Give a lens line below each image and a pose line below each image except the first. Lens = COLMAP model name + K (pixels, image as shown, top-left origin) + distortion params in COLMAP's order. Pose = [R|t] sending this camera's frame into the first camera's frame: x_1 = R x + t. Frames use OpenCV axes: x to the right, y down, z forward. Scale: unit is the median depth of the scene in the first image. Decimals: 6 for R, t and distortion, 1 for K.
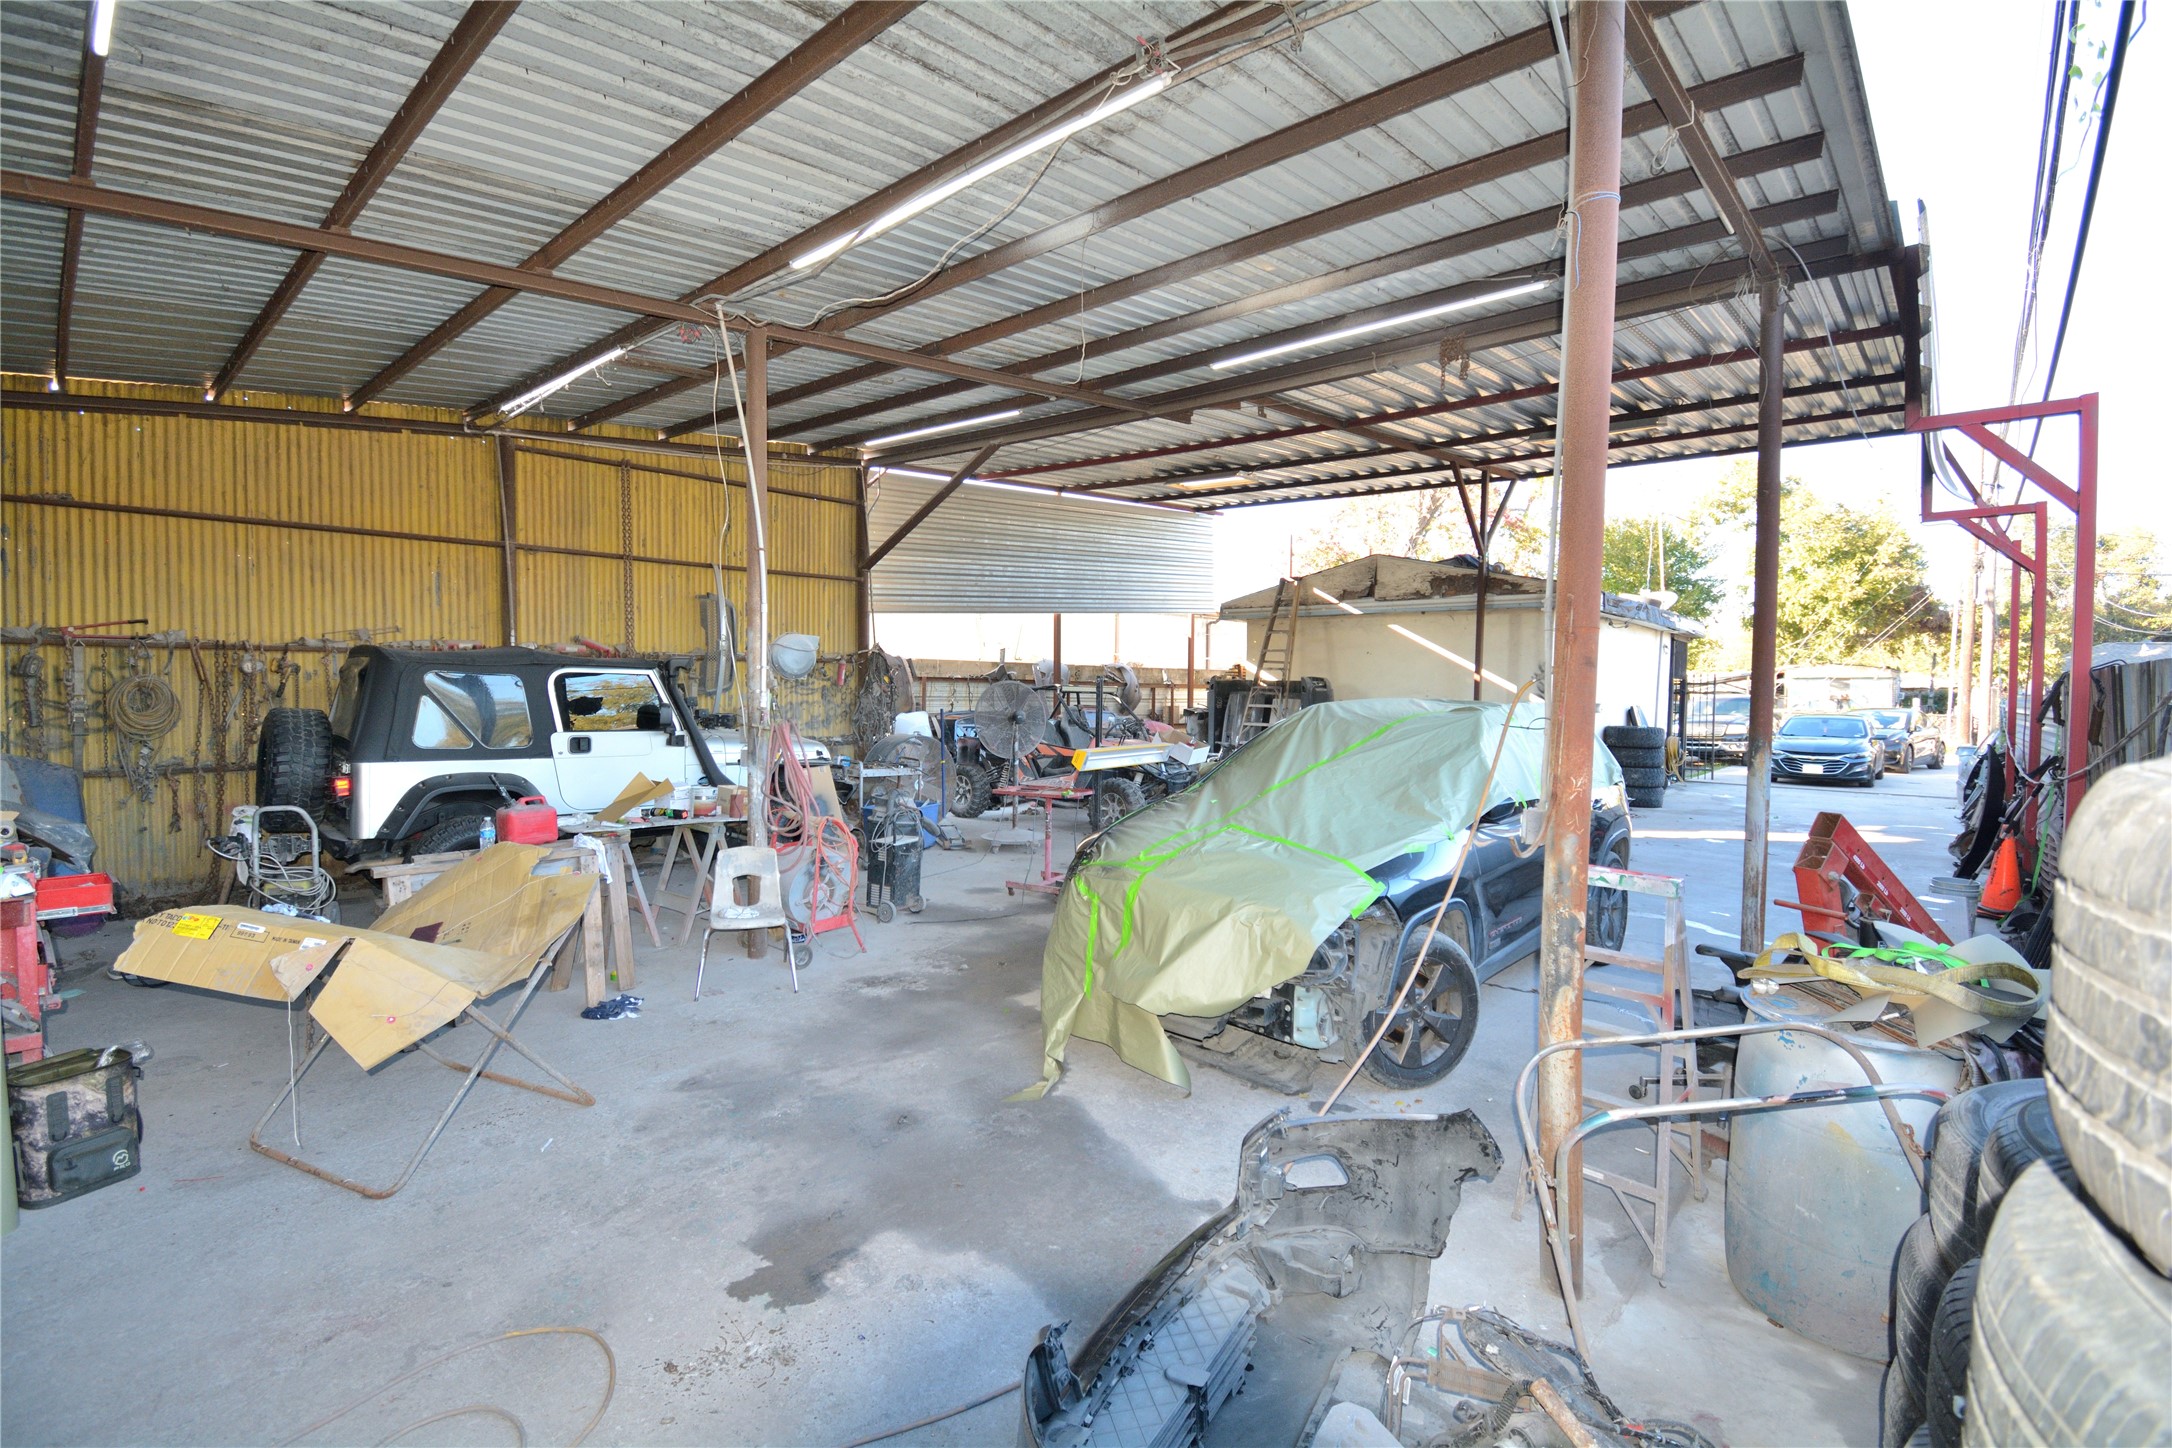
lens RADIAL K [[987.6, 0, 1083.6], [0, 987.6, 726.3], [0, 0, 1]] dist [-0.005681, -0.011306]
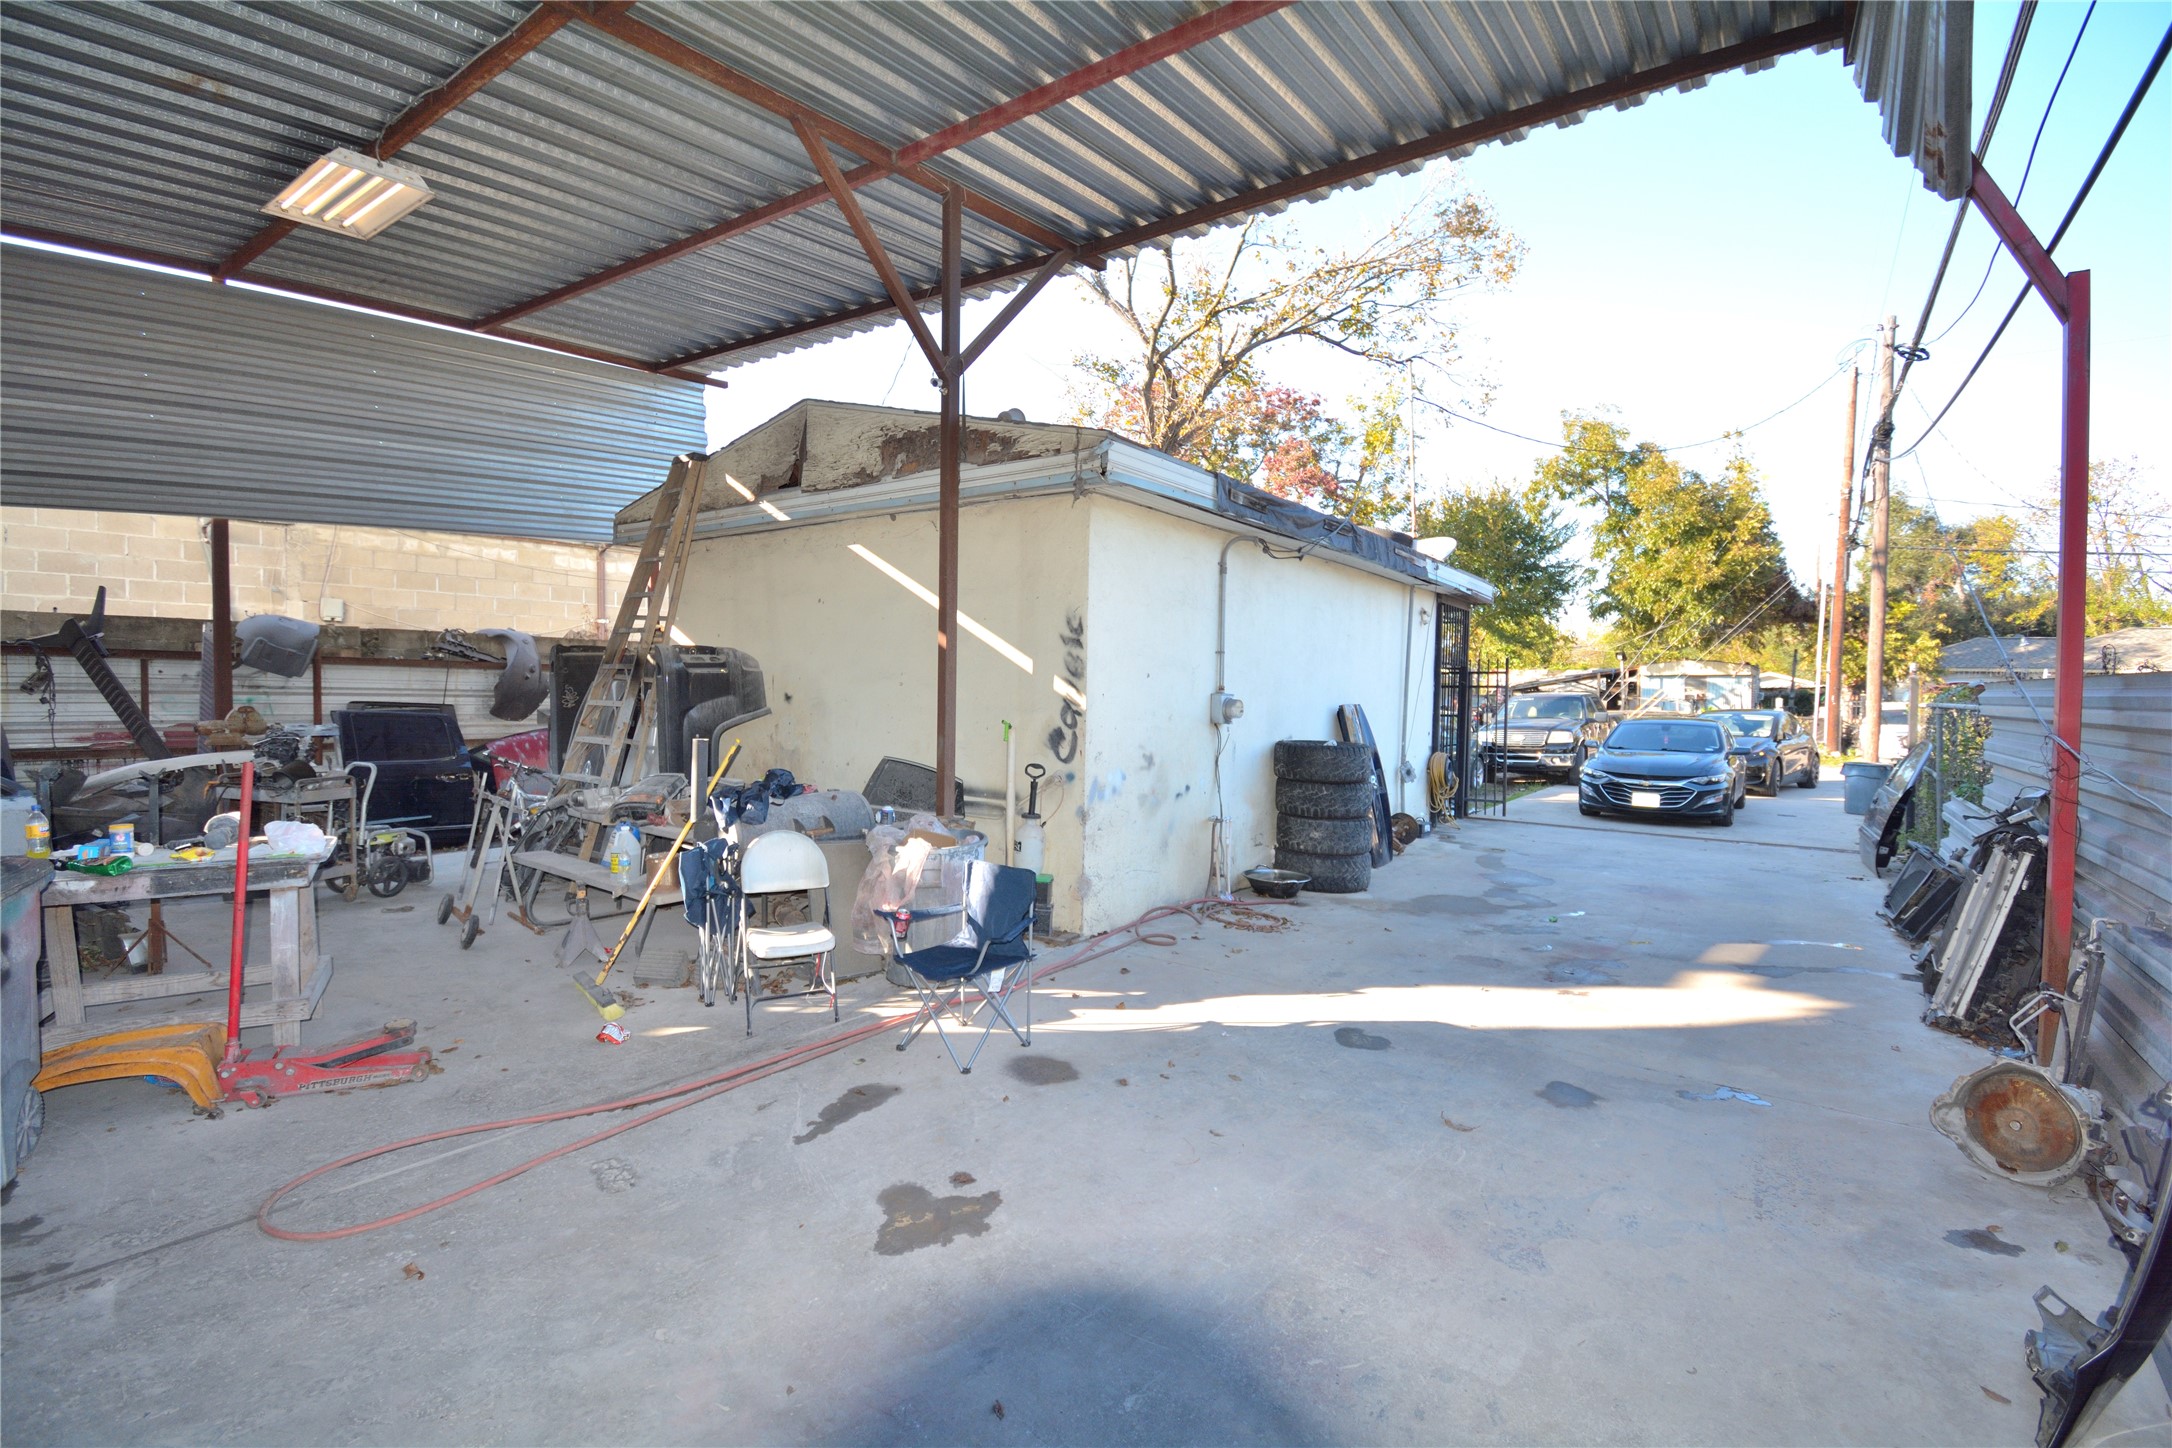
lens RADIAL K [[987.6, 0, 1084.5], [0, 987.6, 720.9], [0, 0, 1]] dist [-0.005681, -0.011306]
pose [[0.995380, 0.002100, 0.095991, 0.163515], [-0.001602, 0.999985, -0.005264, -0.003380], [-0.096001, 0.005086, 0.995368, 0.202372]]
